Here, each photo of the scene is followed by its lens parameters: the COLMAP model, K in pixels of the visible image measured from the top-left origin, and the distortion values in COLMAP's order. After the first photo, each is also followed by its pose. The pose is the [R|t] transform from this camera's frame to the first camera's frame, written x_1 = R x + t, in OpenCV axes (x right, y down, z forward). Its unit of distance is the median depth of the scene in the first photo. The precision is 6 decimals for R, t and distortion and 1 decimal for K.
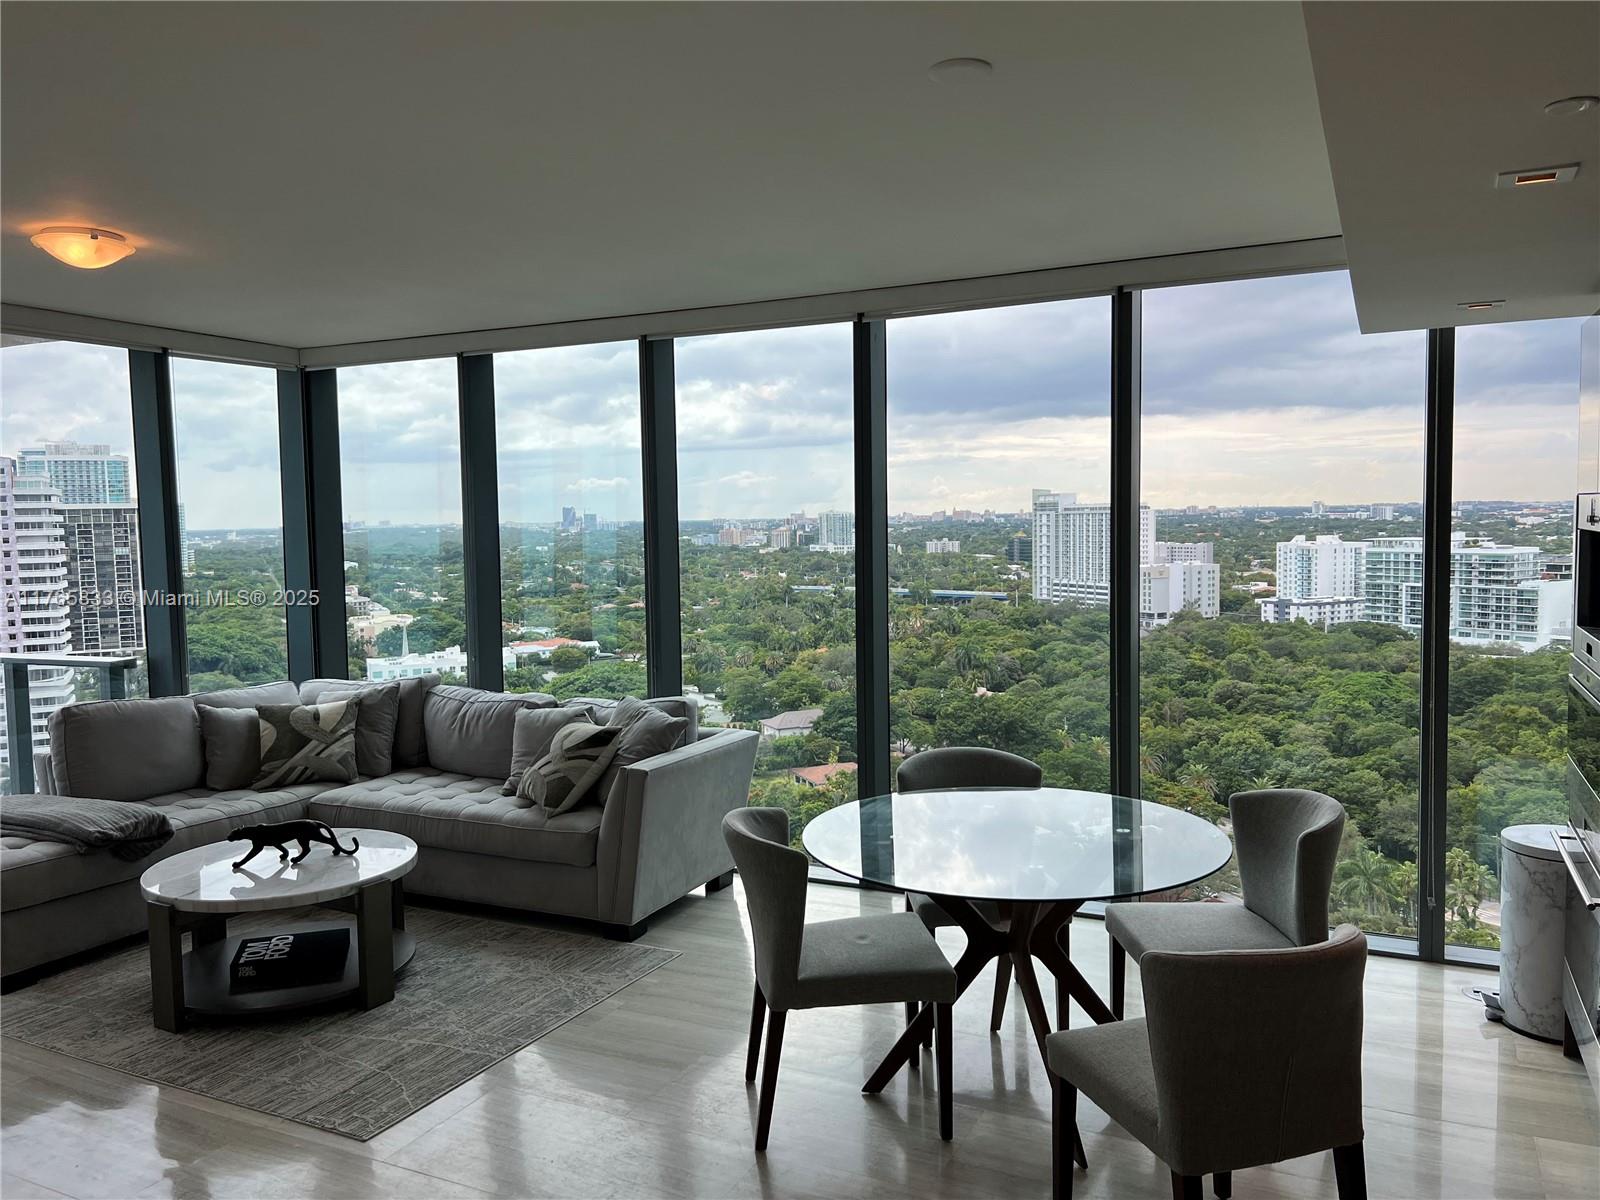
lens RADIAL K [[1220.5, 0, 793.9], [0, 1220.5, 602.8], [0, 0, 1]] dist [0.037024, -0.004871]
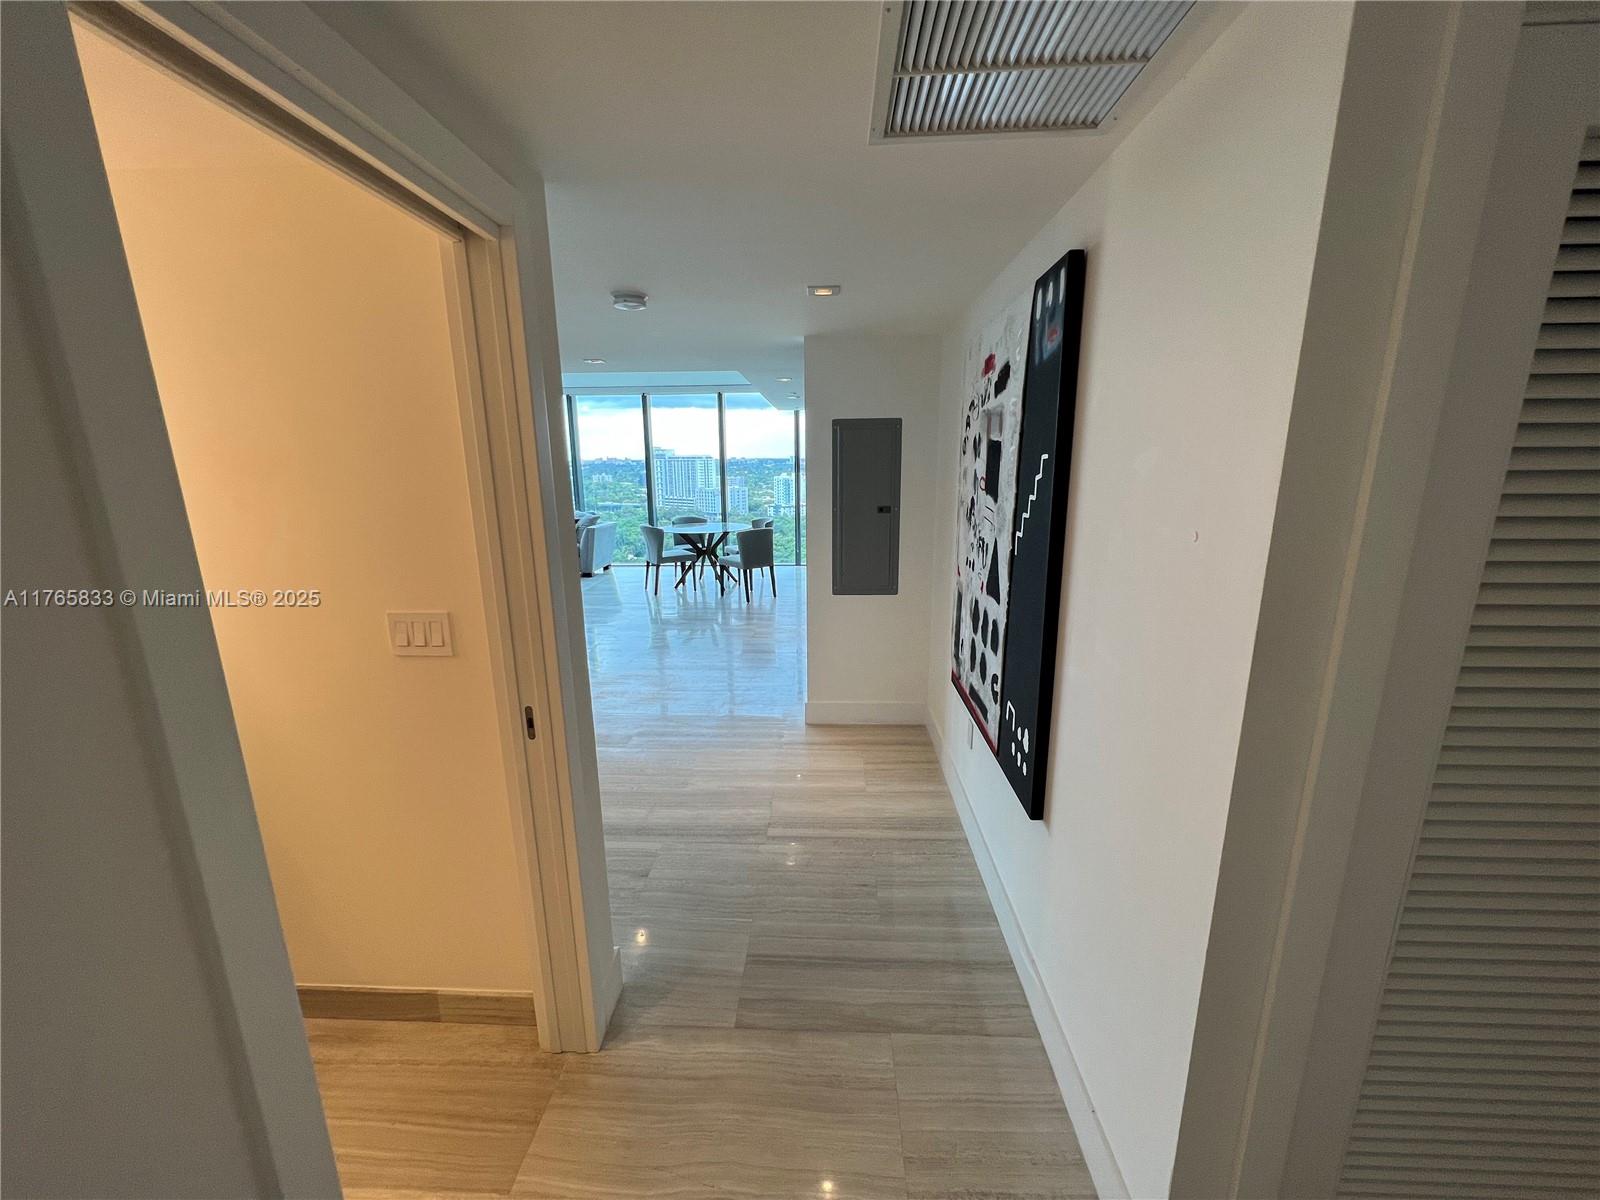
lens RADIAL K [[643.9, 0, 796.6], [0, 643.9, 603.2], [0, 0, 1]] dist [-0.002271, -0.000136]
pose [[0.917423, -0.077043, 0.390384, -0.271739], [0.019385, 0.988566, 0.149538, 0.071668], [-0.397441, -0.129622, 0.908426, -0.778258]]
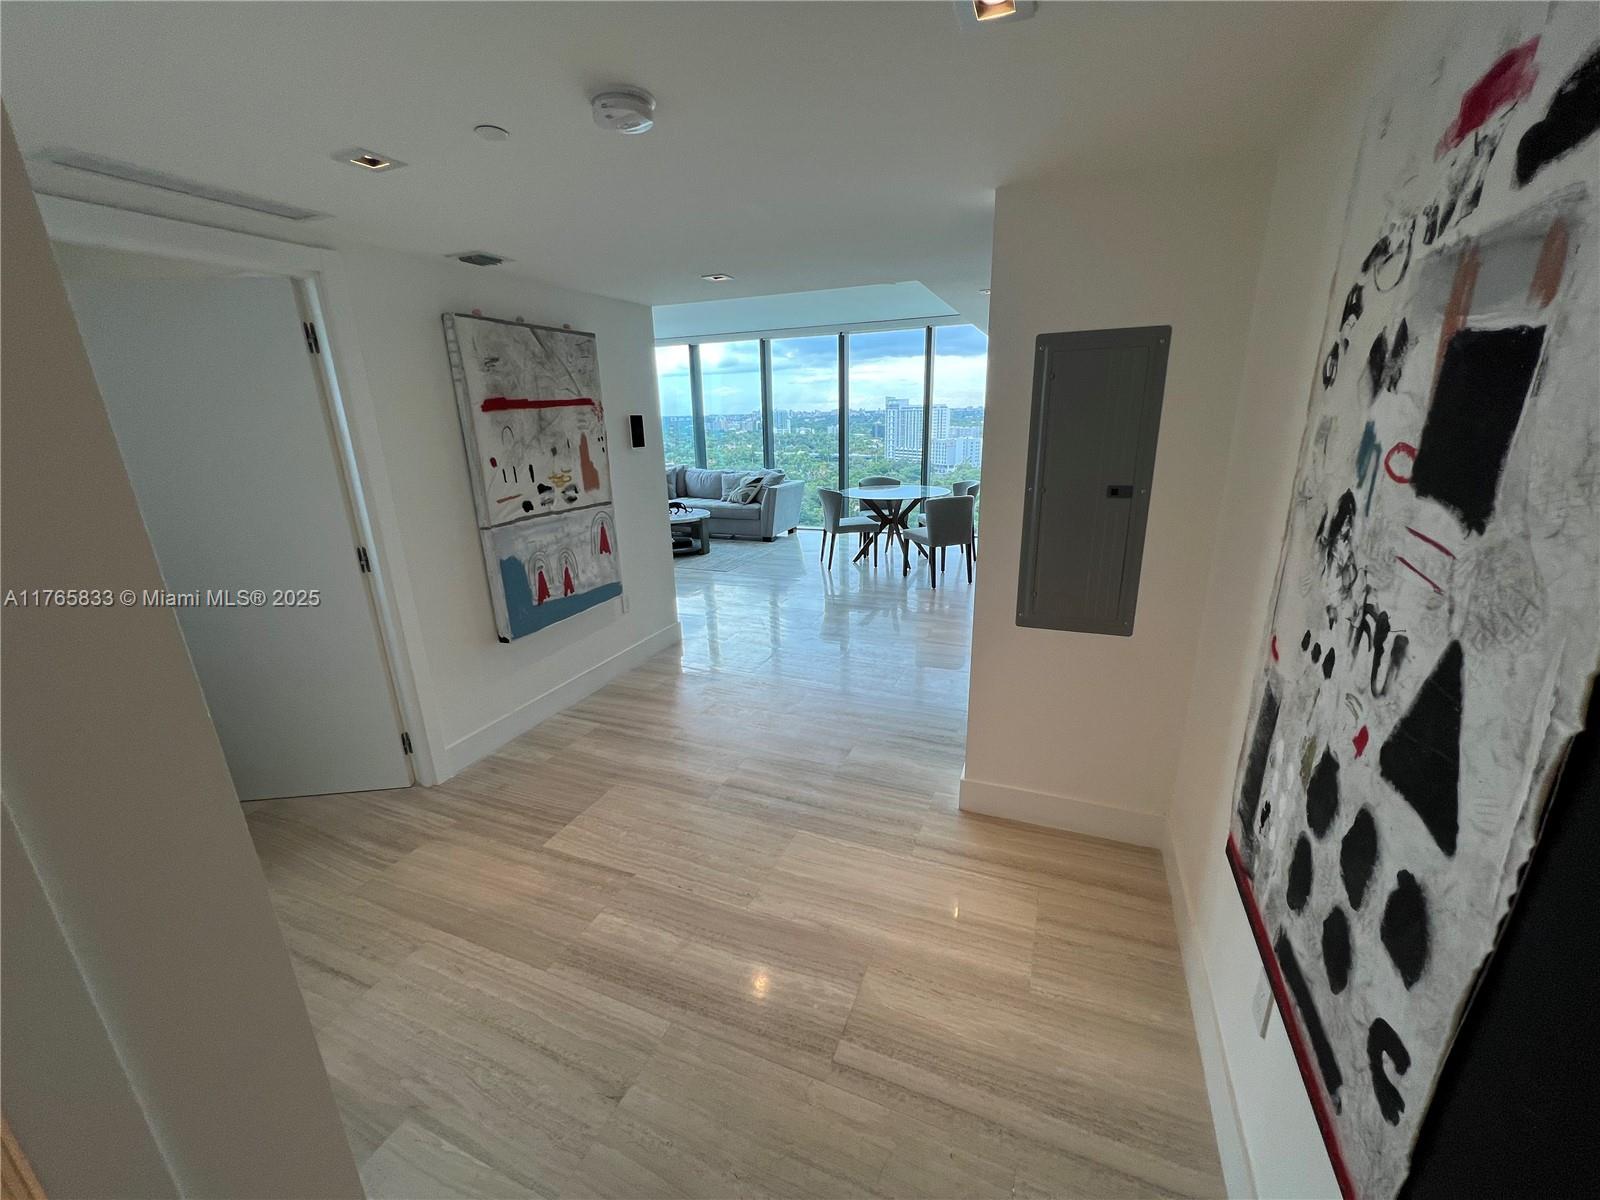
lens RADIAL K [[643.9, 0, 794.3], [0, 643.9, 603.1], [0, 0, 1]] dist [-0.002271, -0.000136]
pose [[0.998303, -0.020948, 0.054336, -0.143605], [0.008785, 0.976556, 0.215084, 0.058315], [-0.057568, -0.214241, 0.975083, -0.583491]]
